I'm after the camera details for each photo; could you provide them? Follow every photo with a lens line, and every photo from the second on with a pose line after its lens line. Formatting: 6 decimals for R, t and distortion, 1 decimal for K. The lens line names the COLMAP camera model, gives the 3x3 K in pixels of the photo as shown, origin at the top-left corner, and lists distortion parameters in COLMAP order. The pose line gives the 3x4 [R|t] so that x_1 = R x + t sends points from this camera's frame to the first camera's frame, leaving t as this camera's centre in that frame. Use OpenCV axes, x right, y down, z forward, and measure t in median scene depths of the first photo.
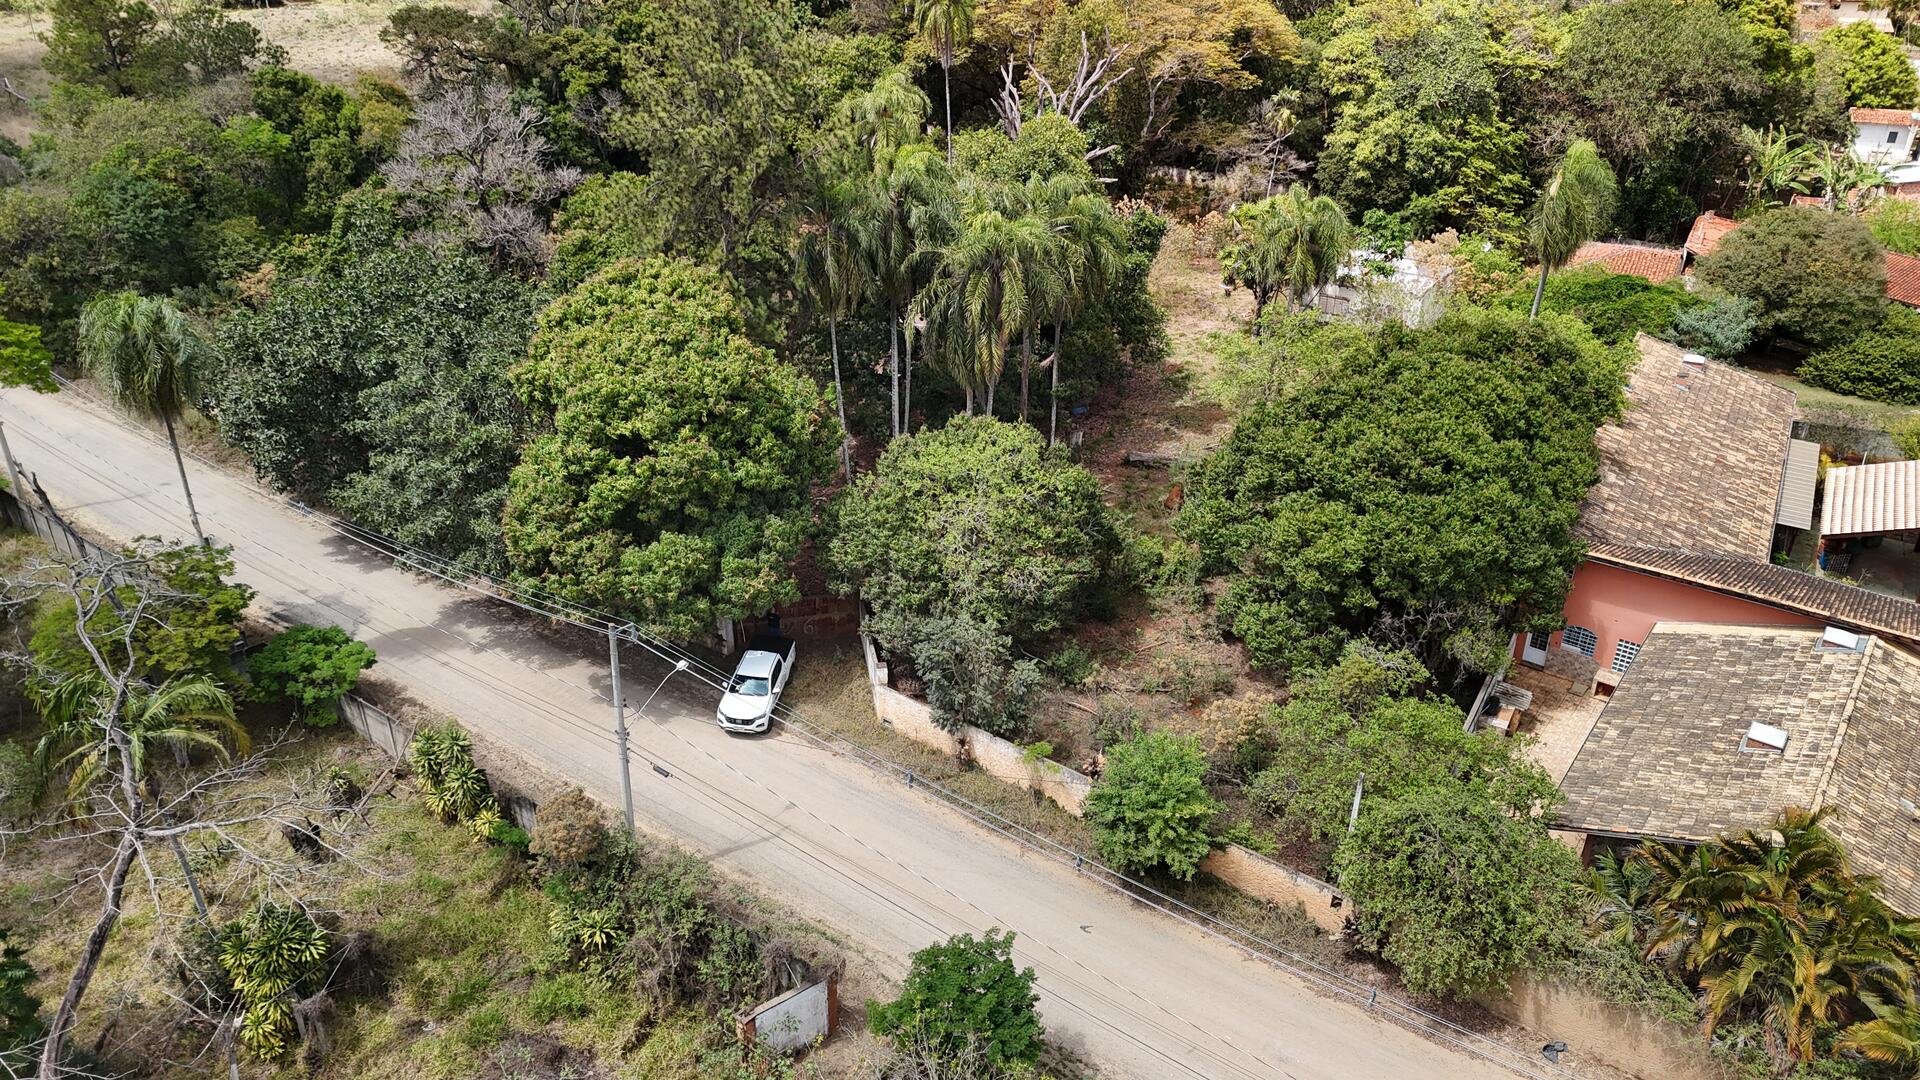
lens RADIAL K [[1399.1, 0, 963.8], [0, 1399.1, 540.1], [0, 0, 1]] dist [0.076619, -0.077725]
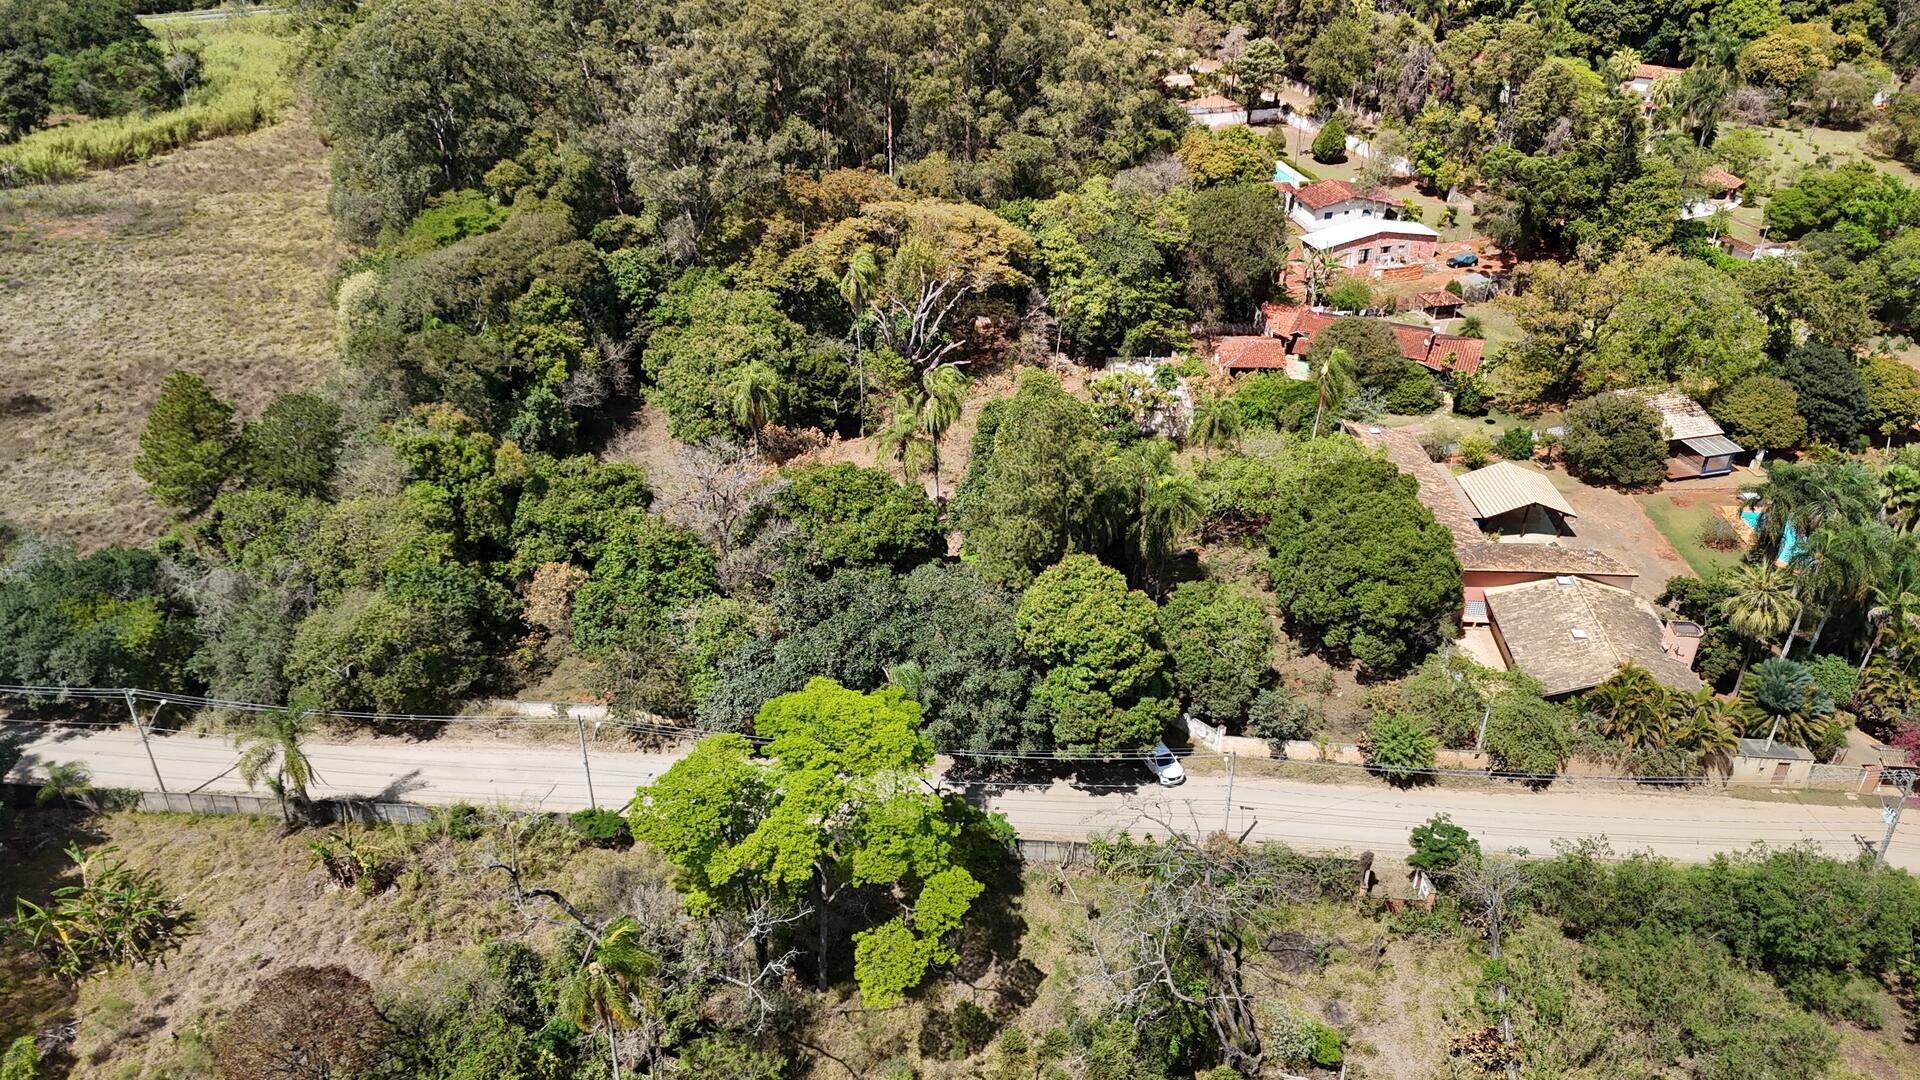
lens RADIAL K [[1399.1, 0, 949.7], [0, 1399.1, 542.1], [0, 0, 1]] dist [0.076619, -0.077725]
pose [[0.847942, -0.276259, 0.452410, -0.636188], [0.248449, 0.961035, 0.121182, -0.260561], [-0.468260, 0.009646, 0.883538, -0.294897]]
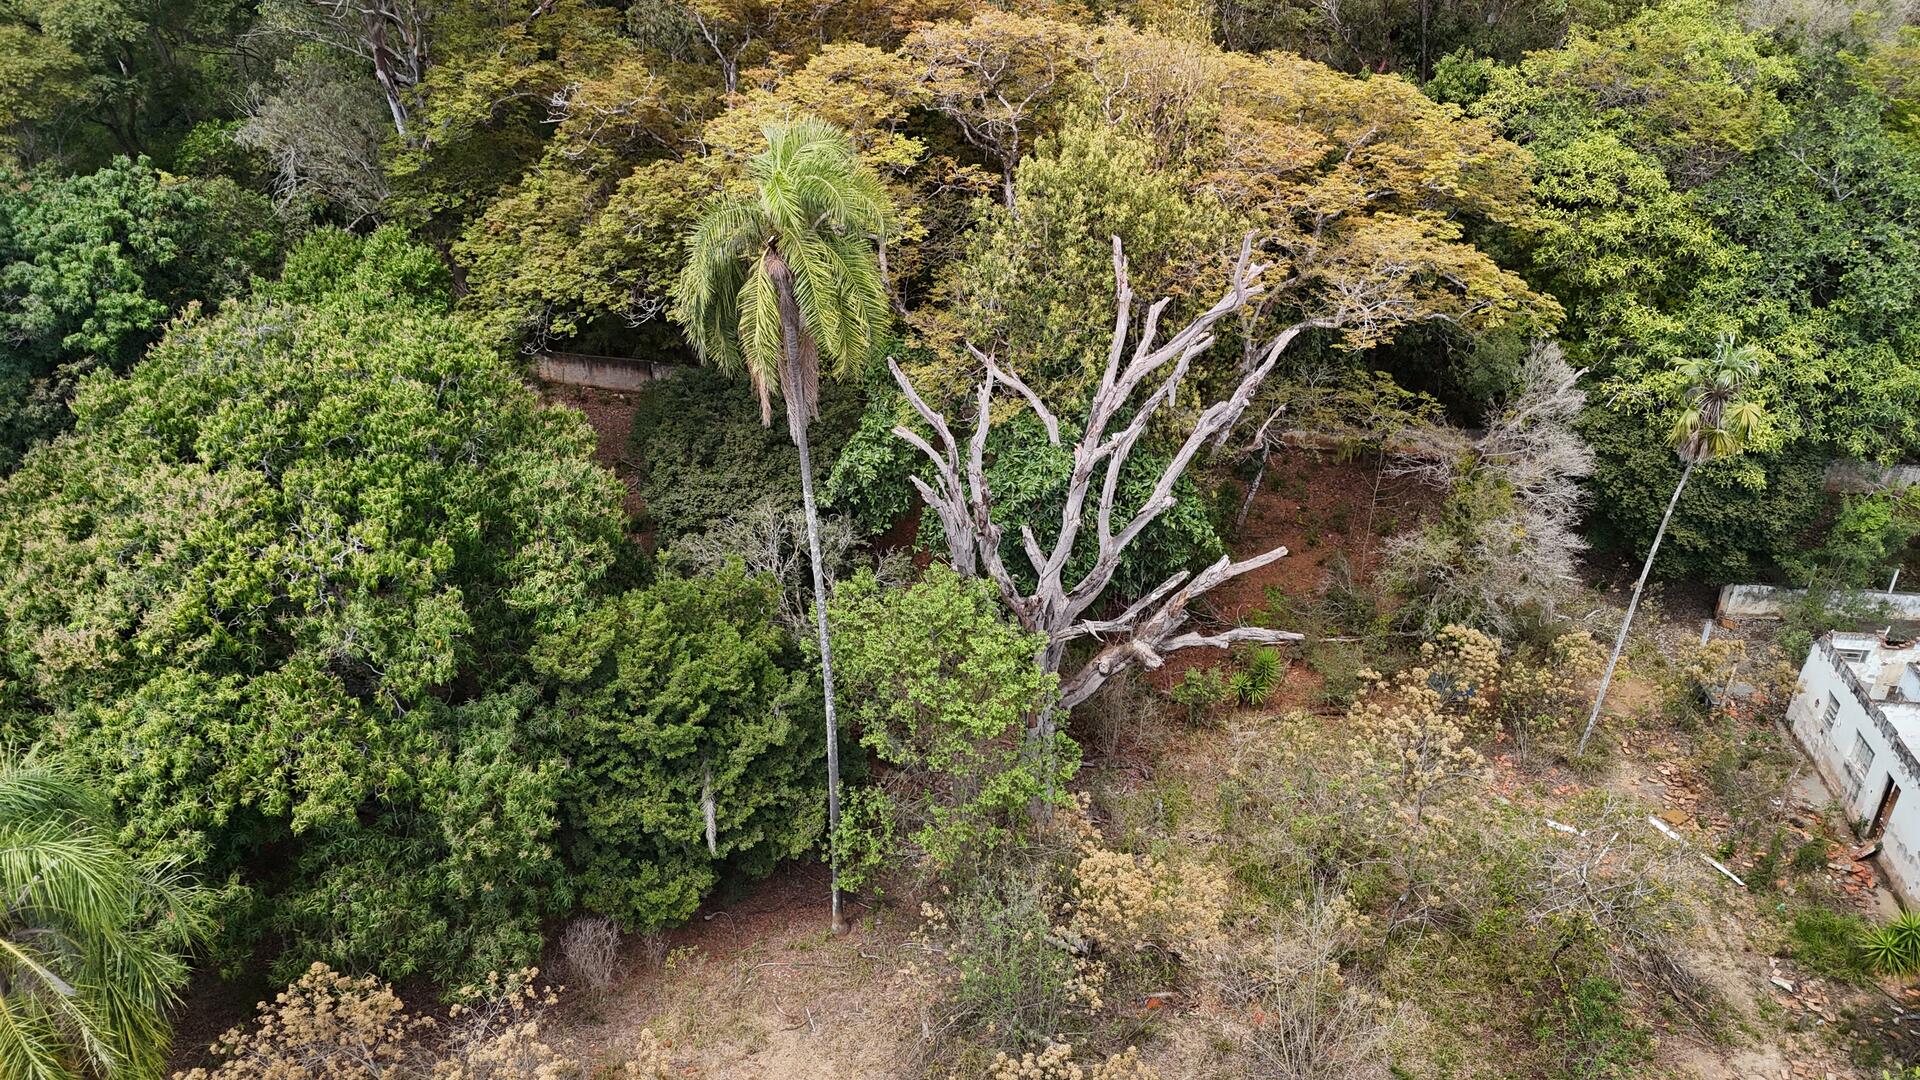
lens RADIAL K [[1399.1, 0, 962.7], [0, 1399.1, 528.4], [0, 0, 1]] dist [0.076619, -0.077725]
pose [[0.898589, -0.213092, 0.383574, -0.095728], [0.206683, 0.976664, 0.058388, -0.324745], [-0.387065, 0.026811, 0.921662, 0.718413]]
